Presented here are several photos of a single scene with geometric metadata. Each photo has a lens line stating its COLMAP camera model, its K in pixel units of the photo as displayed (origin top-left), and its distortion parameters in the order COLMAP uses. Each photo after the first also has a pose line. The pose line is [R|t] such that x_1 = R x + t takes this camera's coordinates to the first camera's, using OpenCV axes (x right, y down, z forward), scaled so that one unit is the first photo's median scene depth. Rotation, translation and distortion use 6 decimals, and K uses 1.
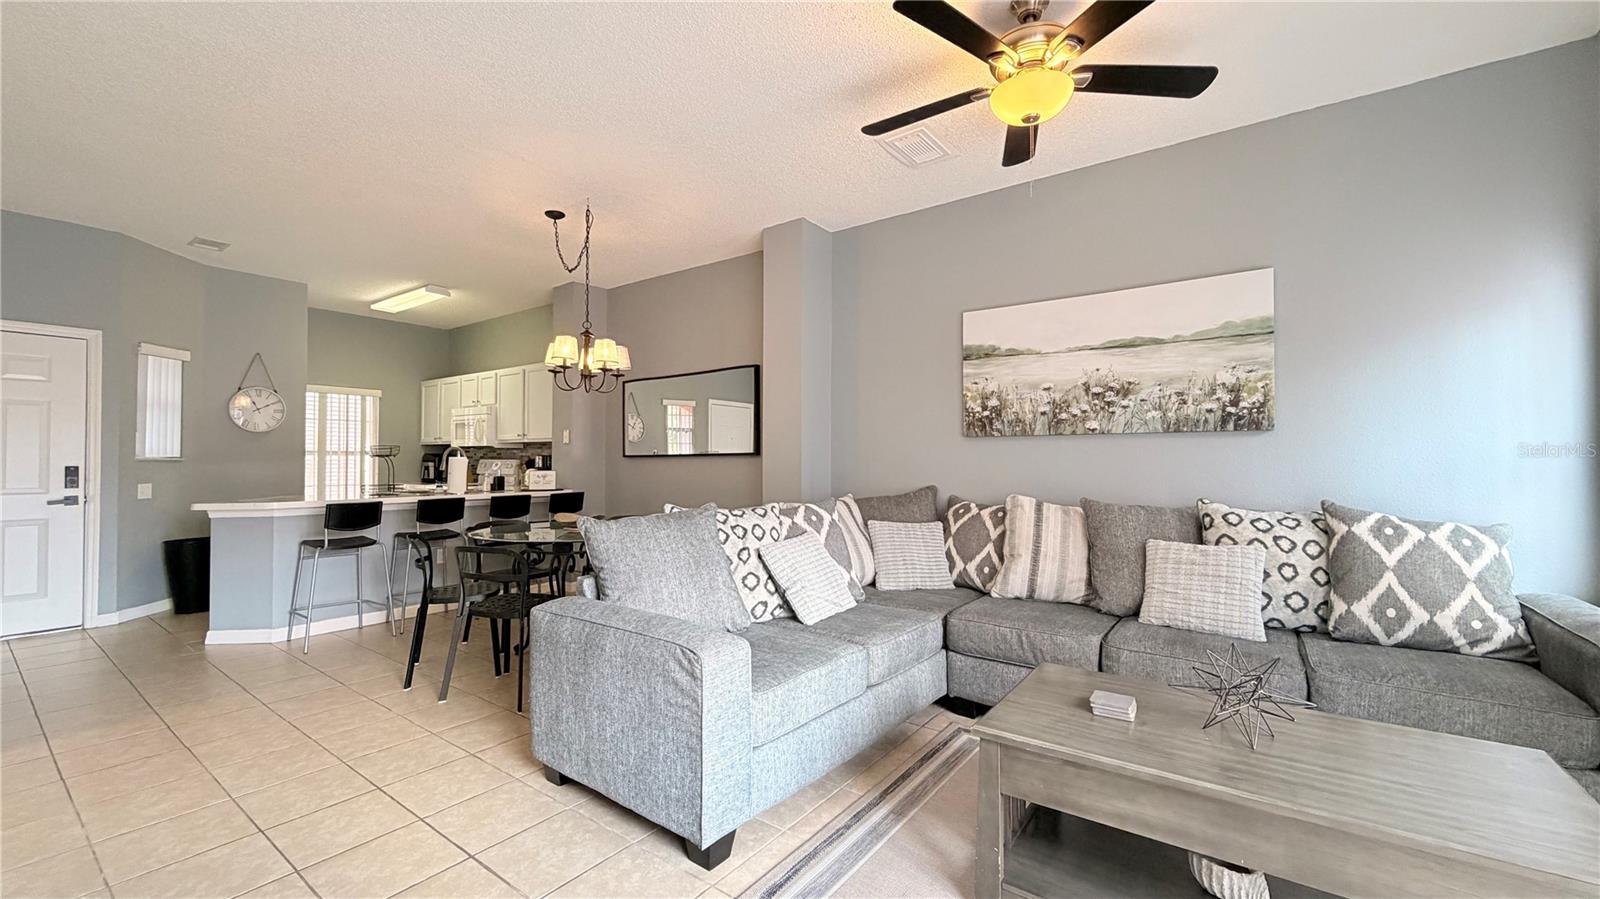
lens RADIAL K [[641.2, 0, 794.5], [0, 641.2, 450.4], [0, 0, 1]] dist [-0.000739, 0.000106]
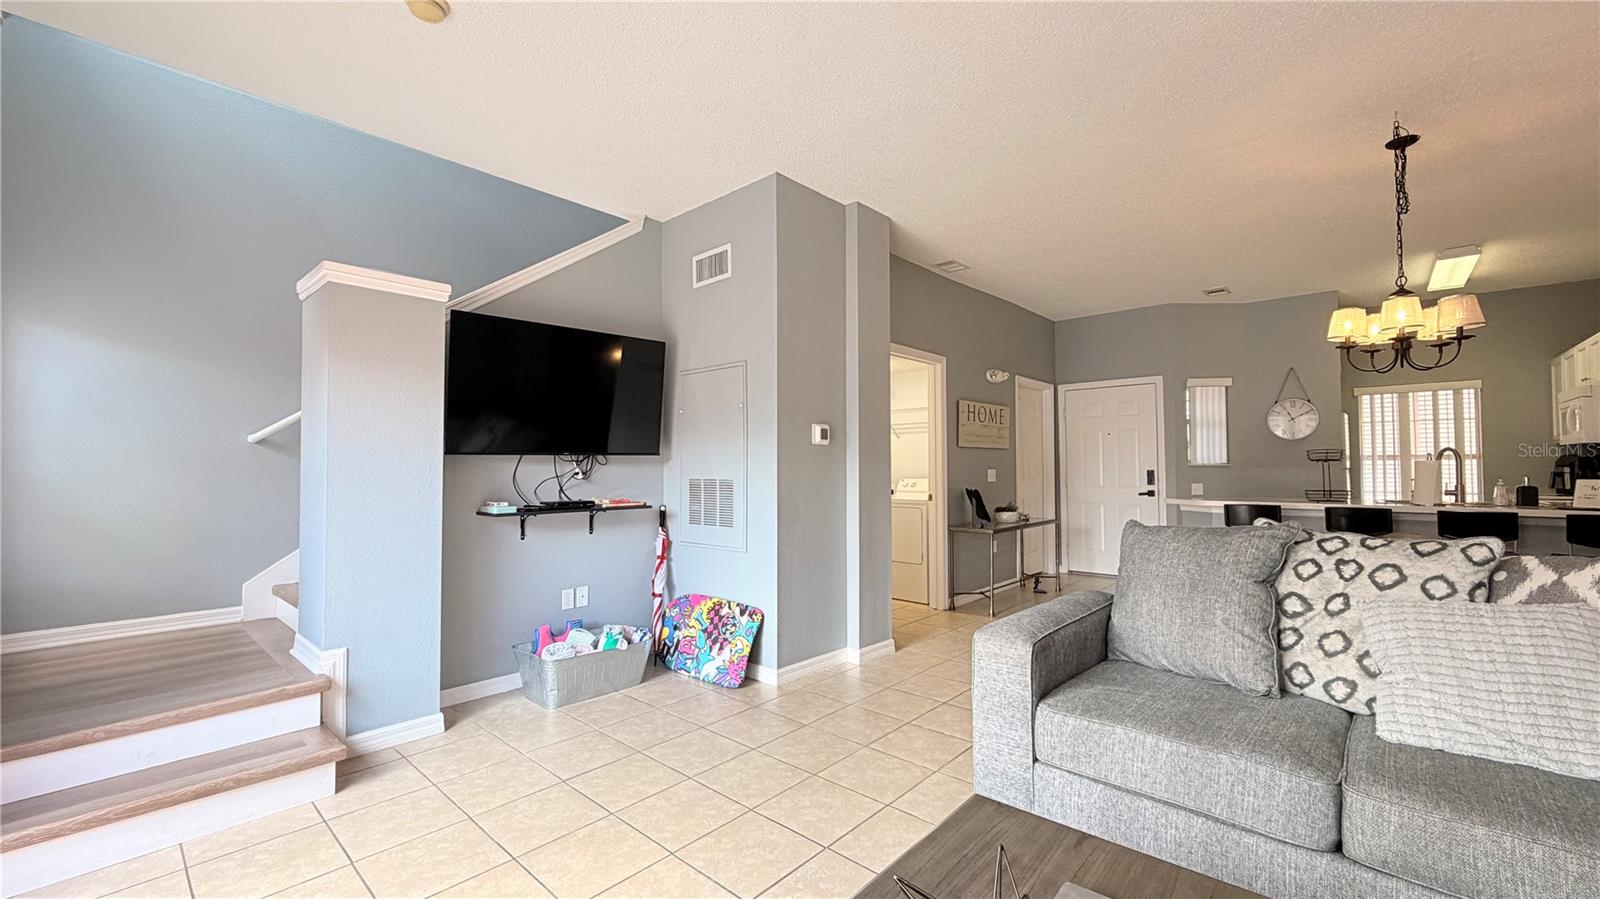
lens RADIAL K [[641.2, 0, 798.7], [0, 641.2, 450.3], [0, 0, 1]] dist [-0.000739, 0.000106]
pose [[-0.093148, -0.028441, -0.995246, 0.498526], [0.020569, 0.999324, -0.030483, 0.008294], [0.995440, -0.023310, -0.092500, 0.385412]]
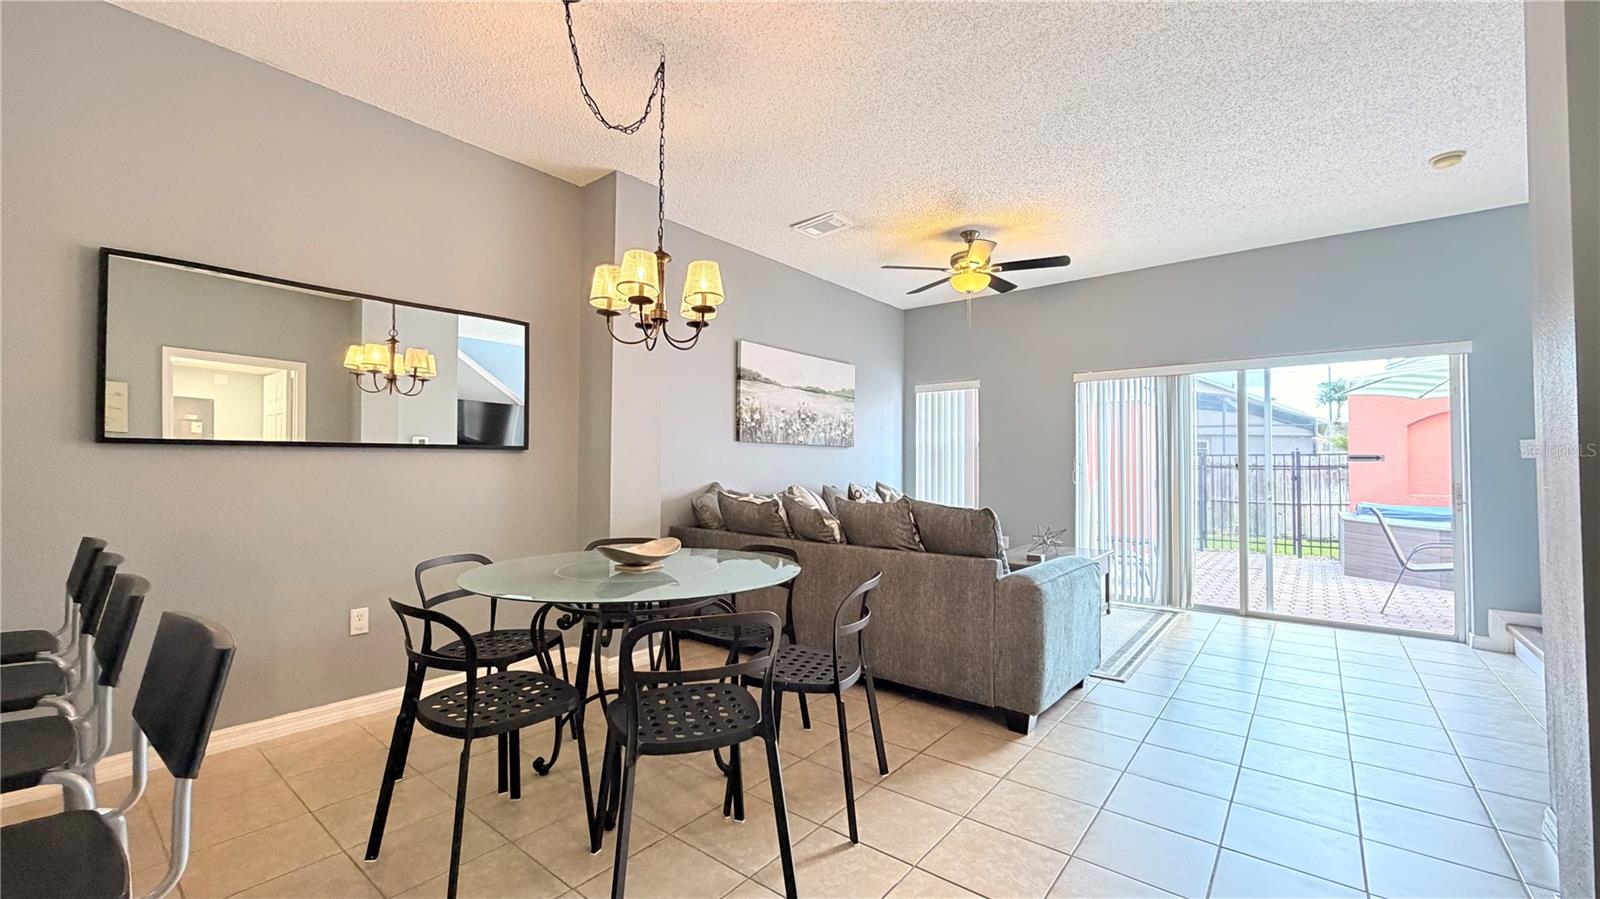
lens RADIAL K [[641.2, 0, 792.6], [0, 641.2, 455.6], [0, 0, 1]] dist [-0.000739, 0.000106]
pose [[0.043274, 0.011950, 0.998992, -1.010108], [-0.028831, 0.999527, -0.010707, 0.017328], [-0.998647, -0.028339, 0.043598, 0.888987]]
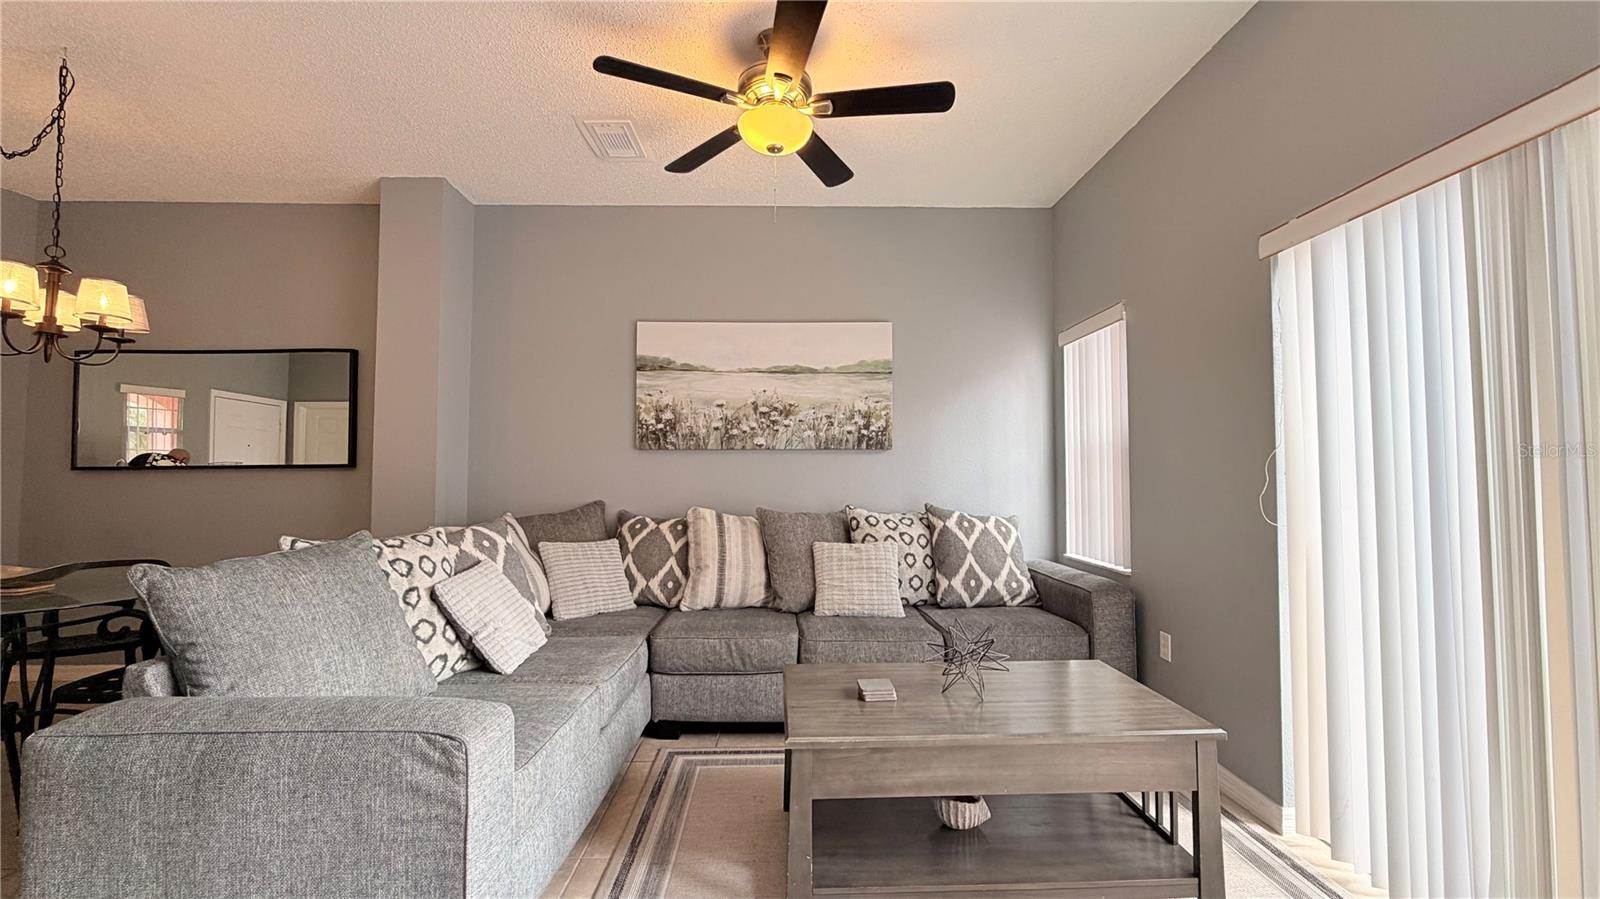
lens RADIAL K [[641.2, 0, 801.8], [0, 641.2, 449.2], [0, 0, 1]] dist [-0.000739, 0.000106]
pose [[0.785333, 0.023672, 0.618621, -0.145606], [-0.007851, 0.999569, -0.028282, 0.004327], [-0.619024, 0.017354, 0.785180, 0.089779]]
